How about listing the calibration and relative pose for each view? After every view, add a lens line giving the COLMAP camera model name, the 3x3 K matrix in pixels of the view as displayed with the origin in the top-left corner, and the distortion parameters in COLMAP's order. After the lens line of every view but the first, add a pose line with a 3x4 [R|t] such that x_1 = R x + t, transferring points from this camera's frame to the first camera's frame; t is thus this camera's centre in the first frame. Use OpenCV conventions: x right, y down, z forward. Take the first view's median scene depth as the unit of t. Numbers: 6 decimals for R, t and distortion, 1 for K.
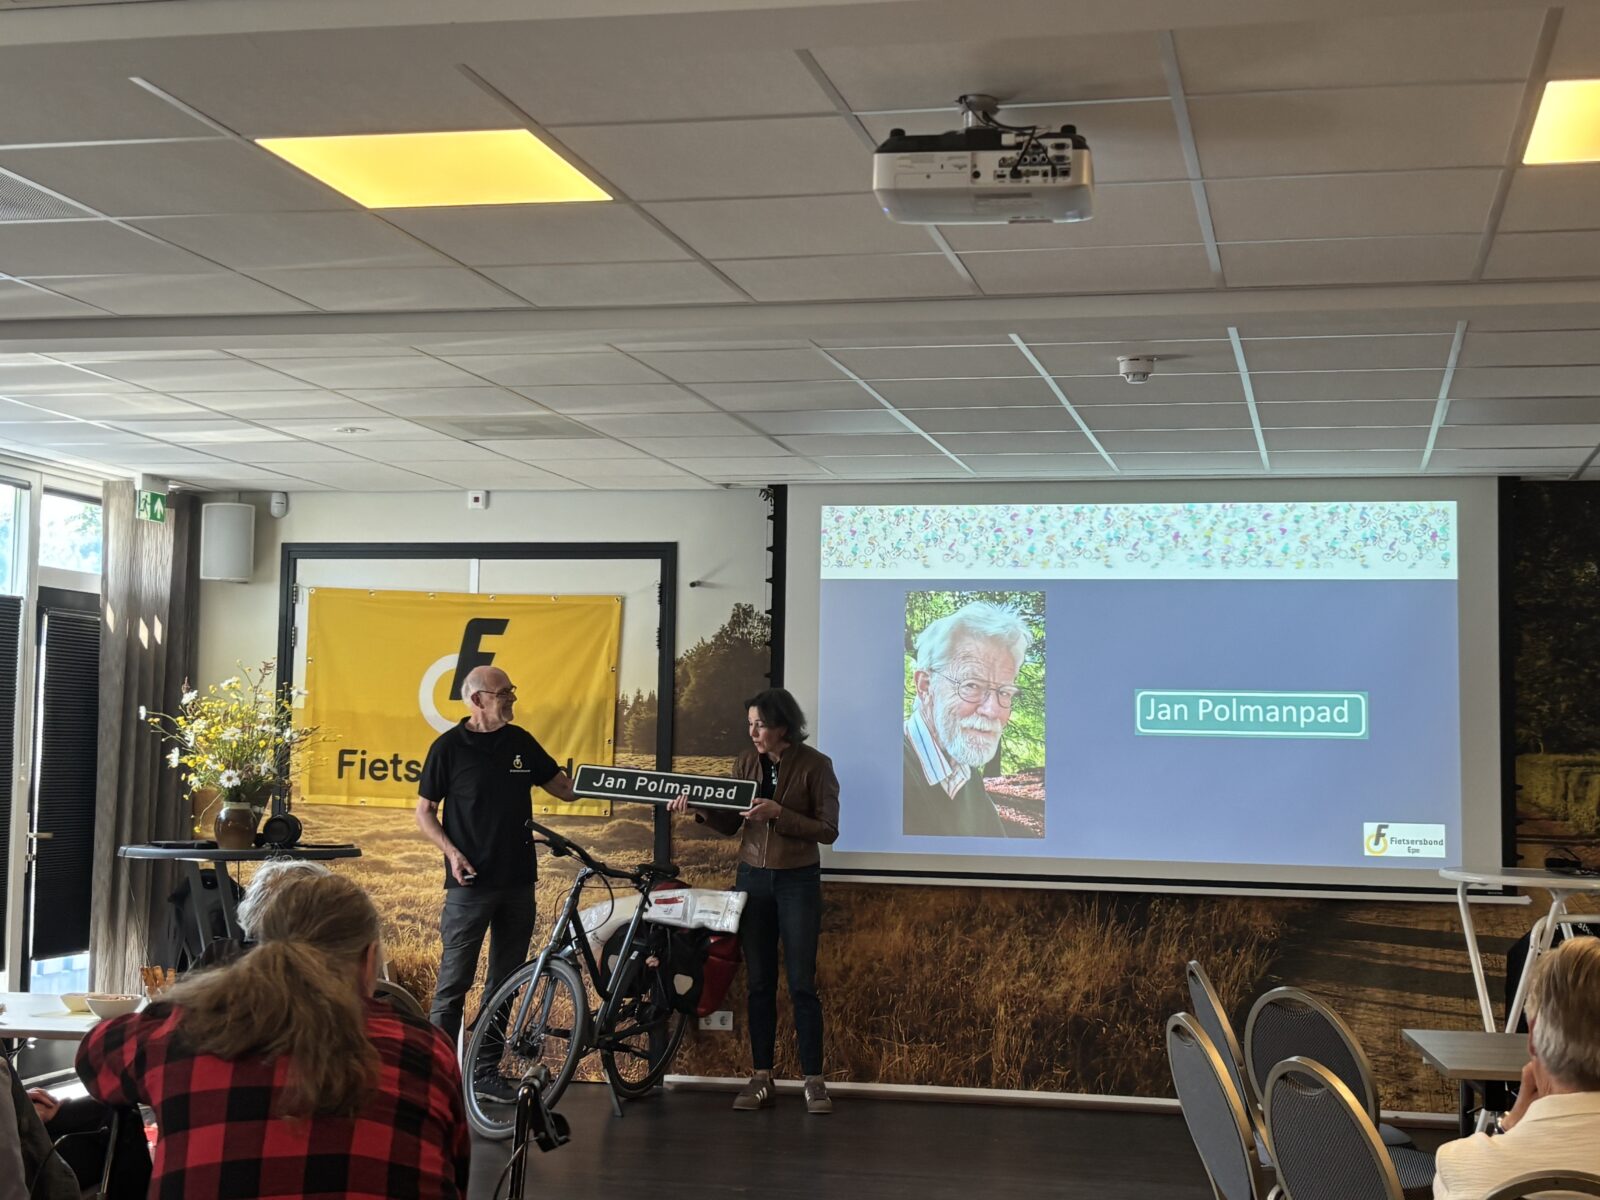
lens RADIAL K [[2344.1, 0, 822.4], [0, 2344.1, 558.1], [0, 0, 1]] dist [0.309903, -1.328360]
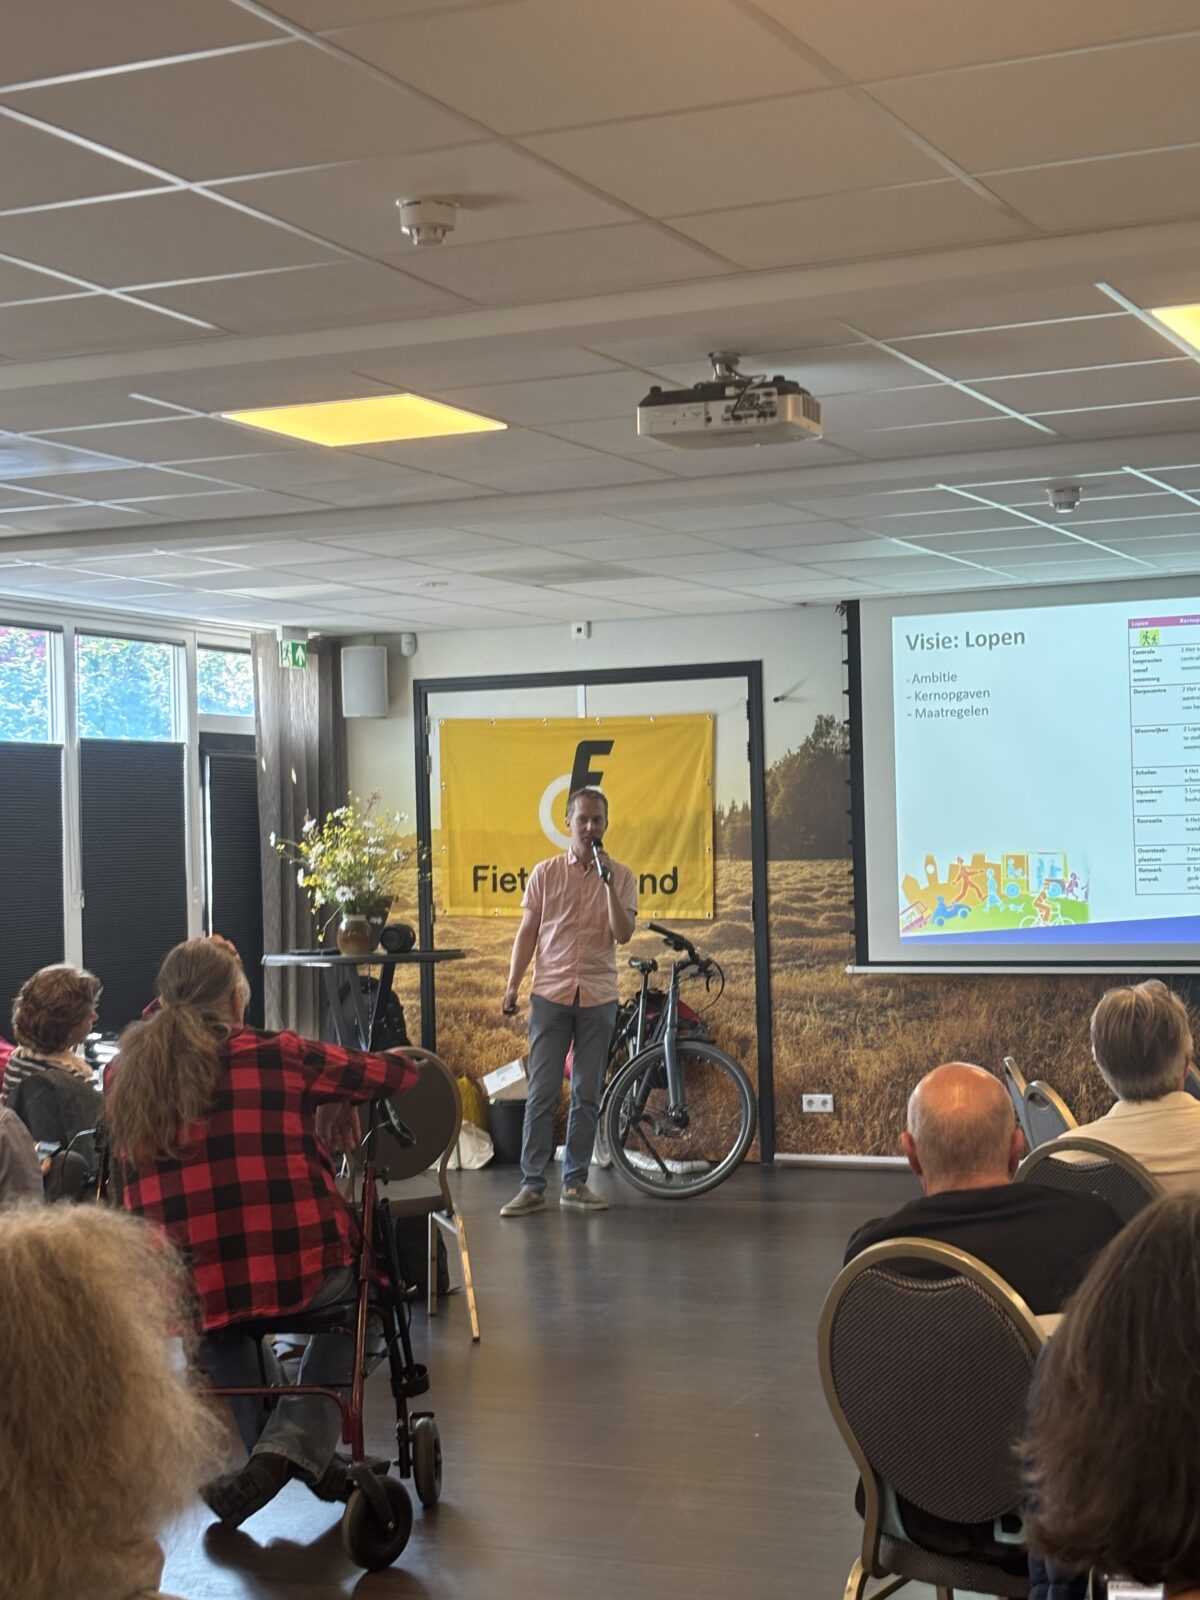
lens RADIAL K [[2619.1, 0, 600.0], [0, 2619.1, 800.0], [0, 0, 1]] dist [0.283027, -0.016061]
pose [[0.976469, -0.044362, -0.211047, 0.115311], [0.057000, 0.996903, 0.054178, -0.012360], [0.207990, -0.064933, 0.975973, -0.175992]]
